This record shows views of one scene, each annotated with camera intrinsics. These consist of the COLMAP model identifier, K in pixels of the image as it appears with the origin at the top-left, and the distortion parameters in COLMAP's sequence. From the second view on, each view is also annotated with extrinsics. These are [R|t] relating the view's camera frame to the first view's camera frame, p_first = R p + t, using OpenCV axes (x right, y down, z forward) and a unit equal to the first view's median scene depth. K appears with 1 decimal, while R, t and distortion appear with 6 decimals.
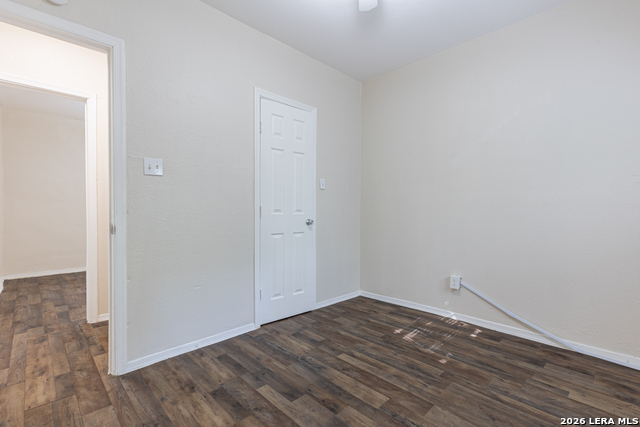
lens RADIAL K [[290.2, 0, 322.8], [0, 290.2, 212.2], [0, 0, 1]] dist [0.002605, -0.000153]
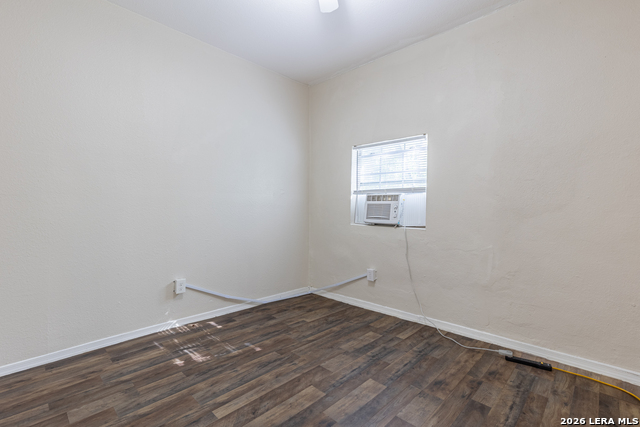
lens RADIAL K [[290.2, 0, 322.8], [0, 290.2, 212.2], [0, 0, 1]] dist [0.002605, -0.000153]
pose [[-0.021183, -0.010630, 0.999719, -0.635644], [-0.001219, 0.999943, 0.010606, -0.008456], [-0.999775, -0.000994, -0.021195, 0.743840]]
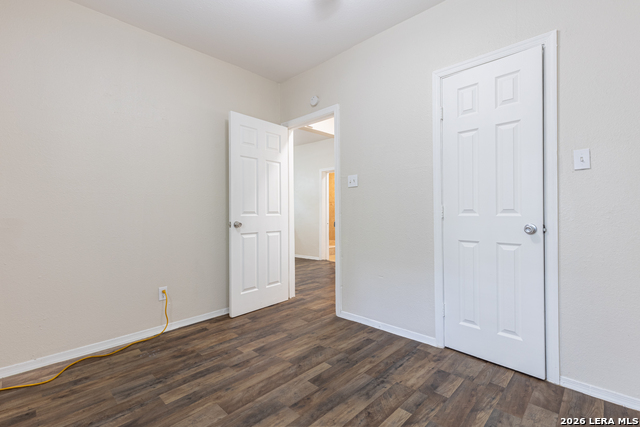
lens RADIAL K [[290.2, 0, 322.8], [0, 290.2, 212.2], [0, 0, 1]] dist [0.002605, -0.000153]
pose [[0.027803, -0.001871, -0.999612, 0.767432], [0.005587, 0.999983, -0.001717, -0.003676], [0.999598, -0.005538, 0.027813, 0.765688]]
